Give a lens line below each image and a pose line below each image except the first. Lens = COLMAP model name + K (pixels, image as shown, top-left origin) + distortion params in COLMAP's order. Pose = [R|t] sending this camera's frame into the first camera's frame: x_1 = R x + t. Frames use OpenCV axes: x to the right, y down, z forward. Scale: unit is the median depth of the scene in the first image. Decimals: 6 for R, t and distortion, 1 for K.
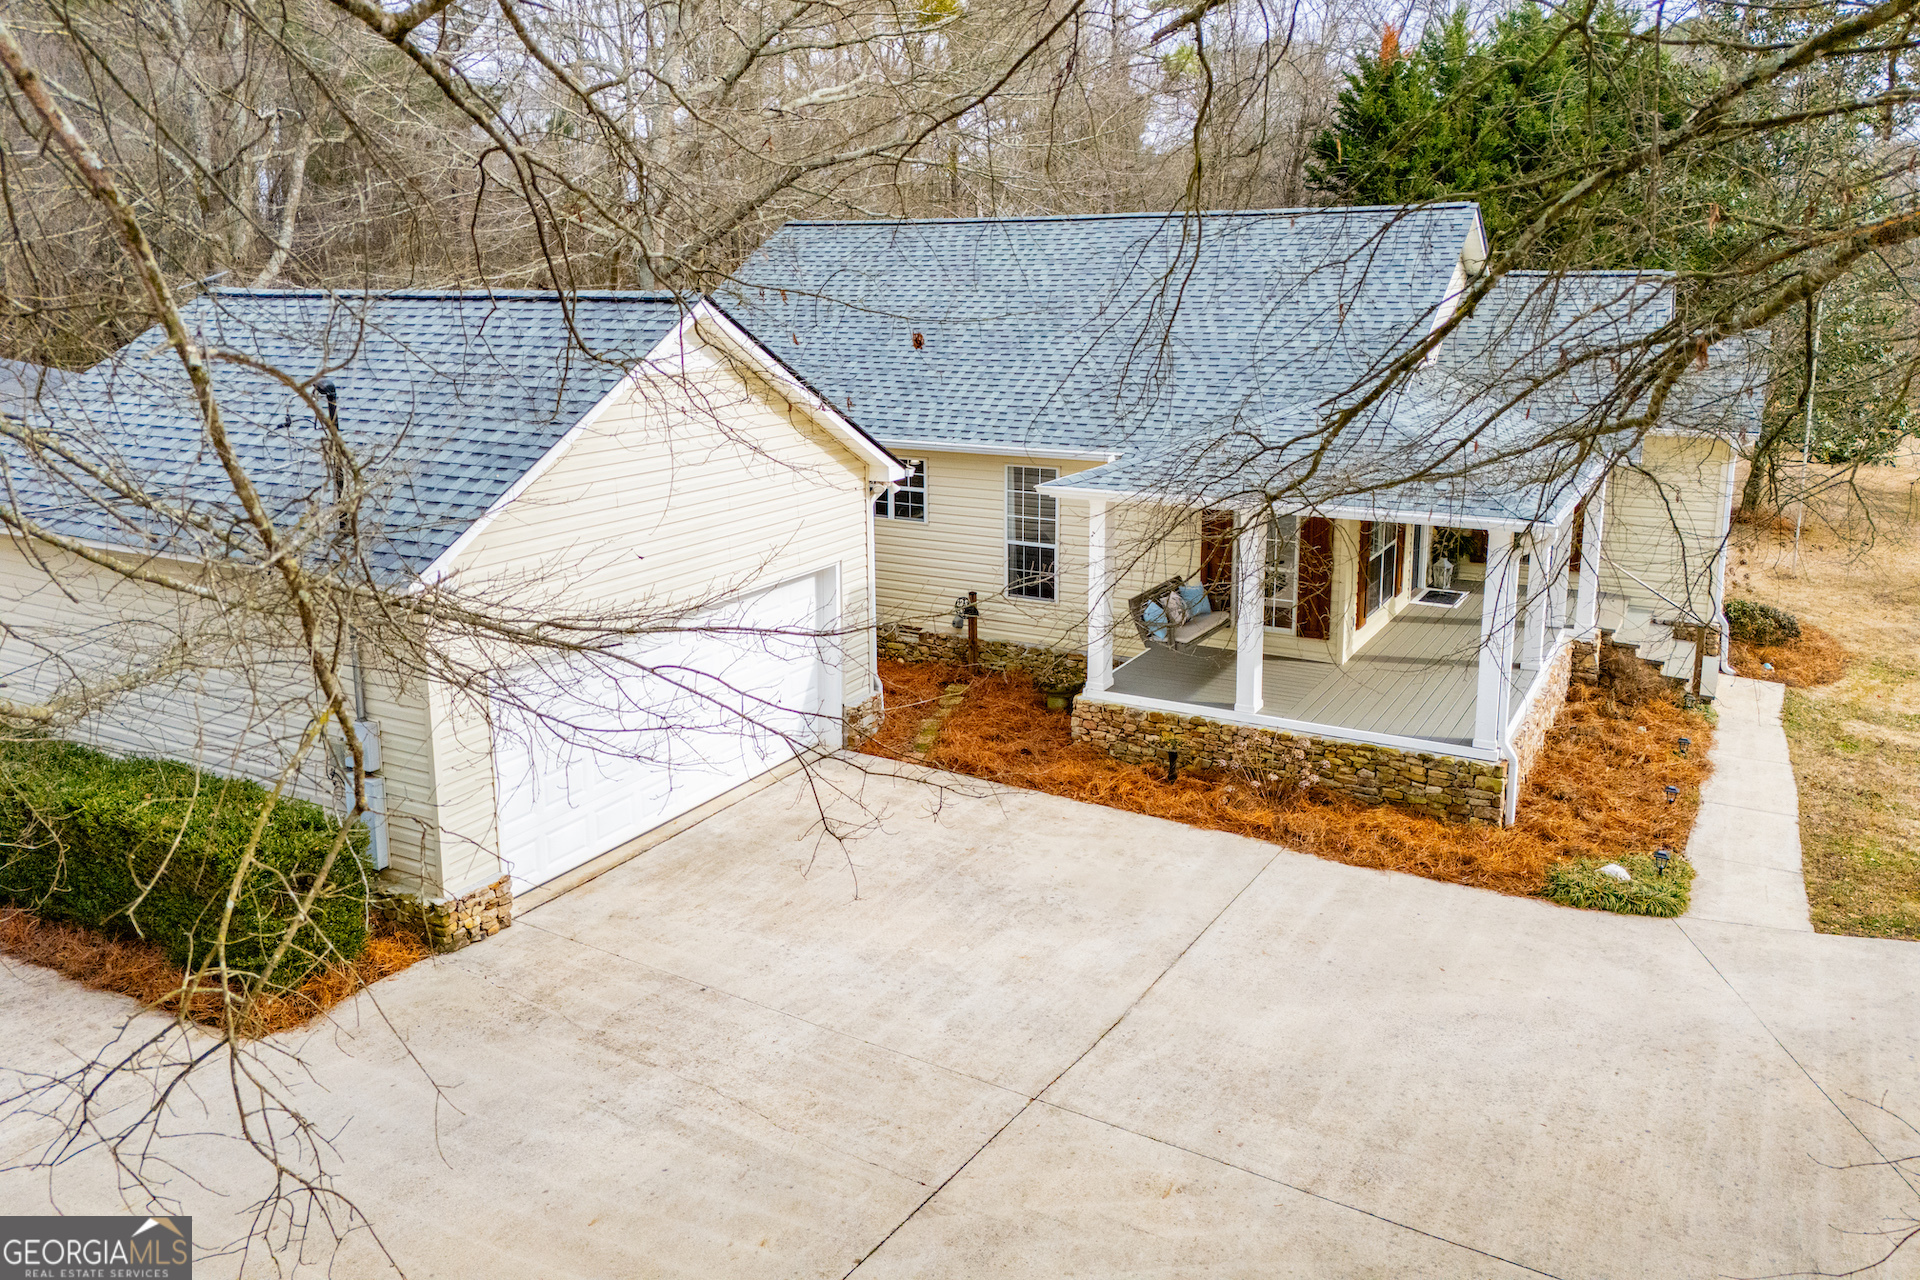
lens RADIAL K [[1397.3, 0, 941.0], [0, 1397.3, 622.8], [0, 0, 1]] dist [0.070155, -0.059457]
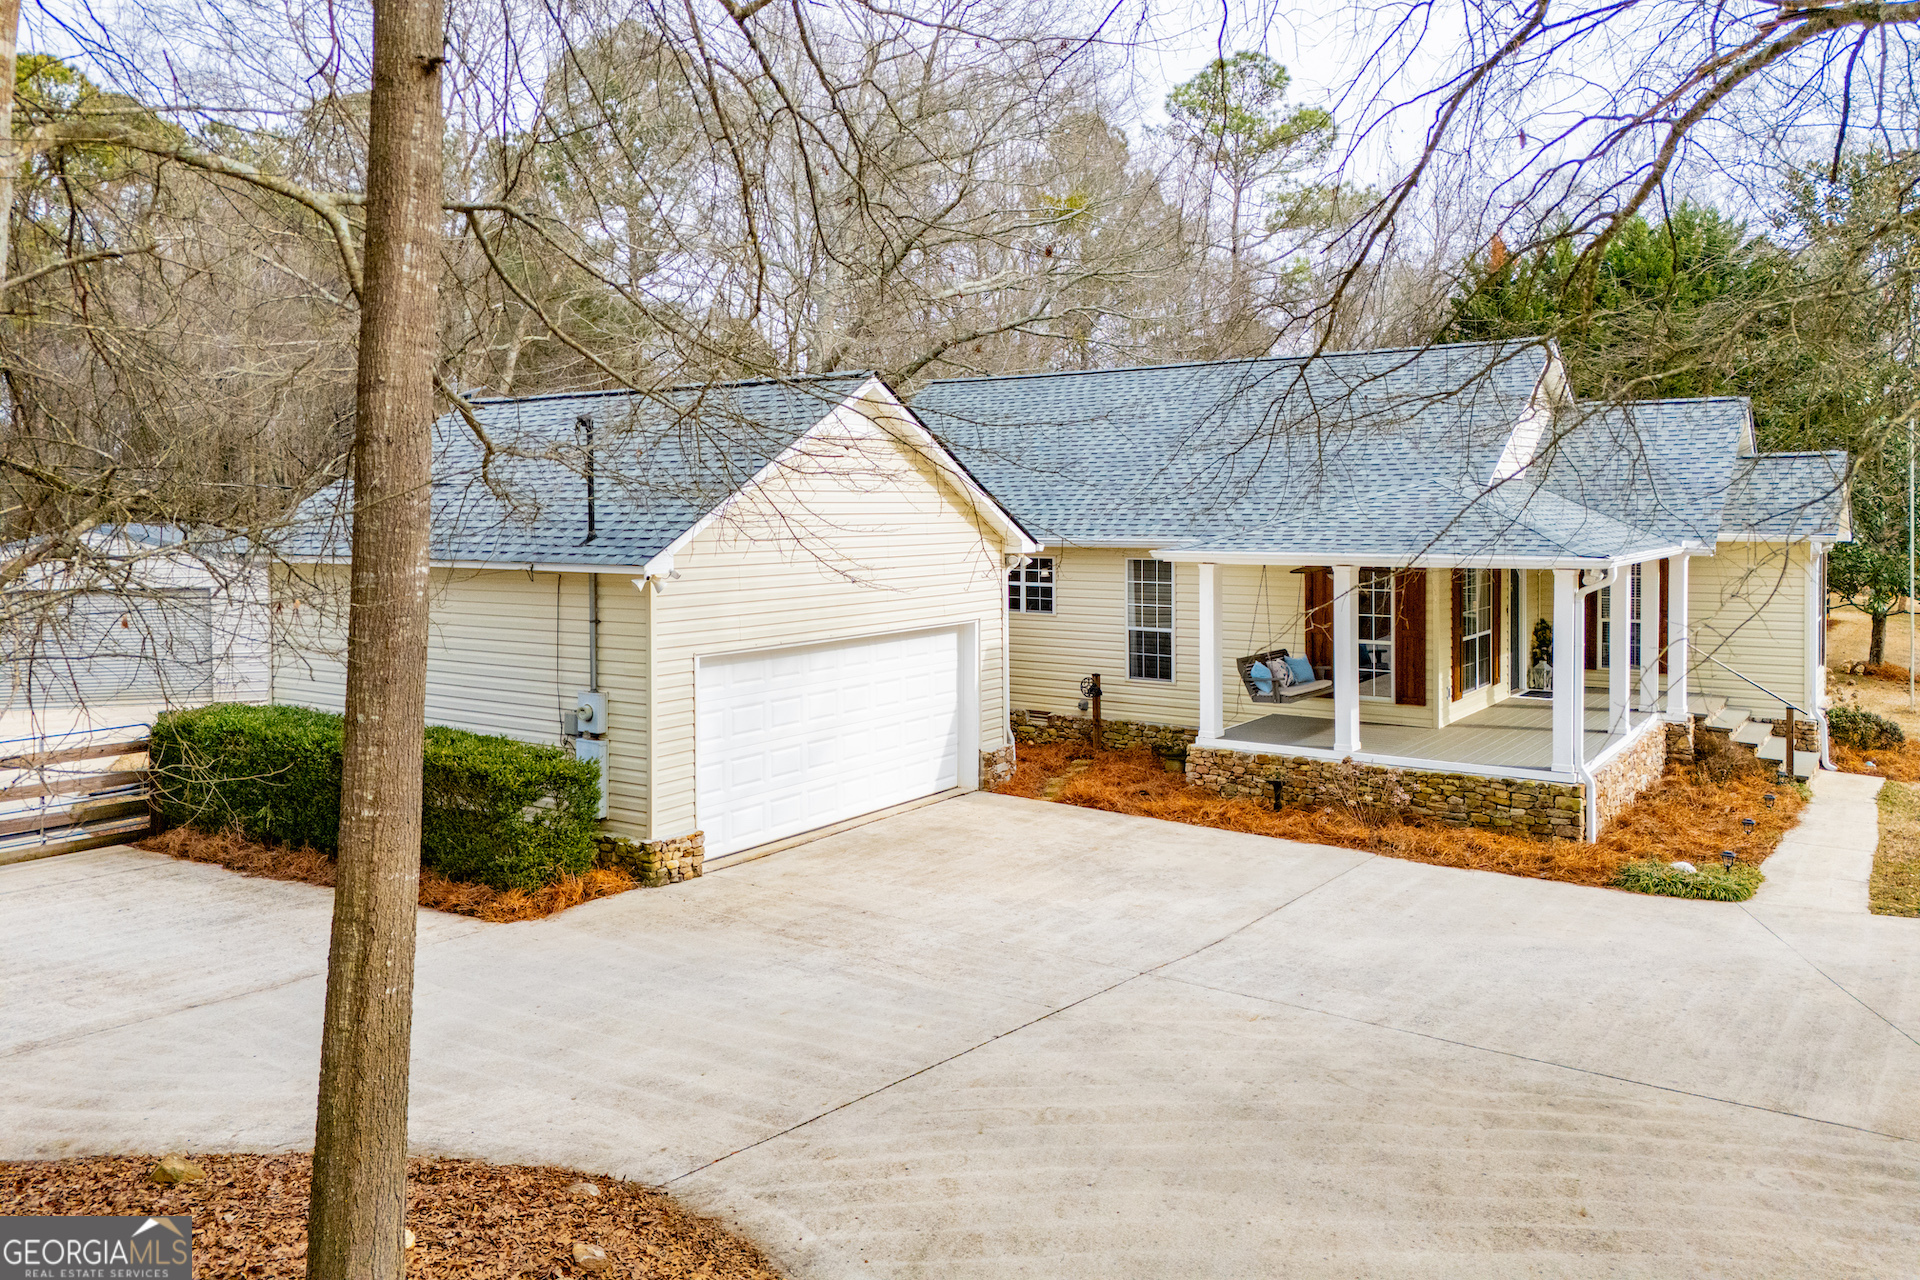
lens RADIAL K [[1397.3, 0, 946.9], [0, 1397.3, 634.2], [0, 0, 1]] dist [0.070155, -0.059457]
pose [[0.996072, 0.004055, -0.088455, 0.003047], [-0.017186, 0.988808, -0.148201, 0.151759], [0.086864, 0.149139, 0.984994, -0.143291]]
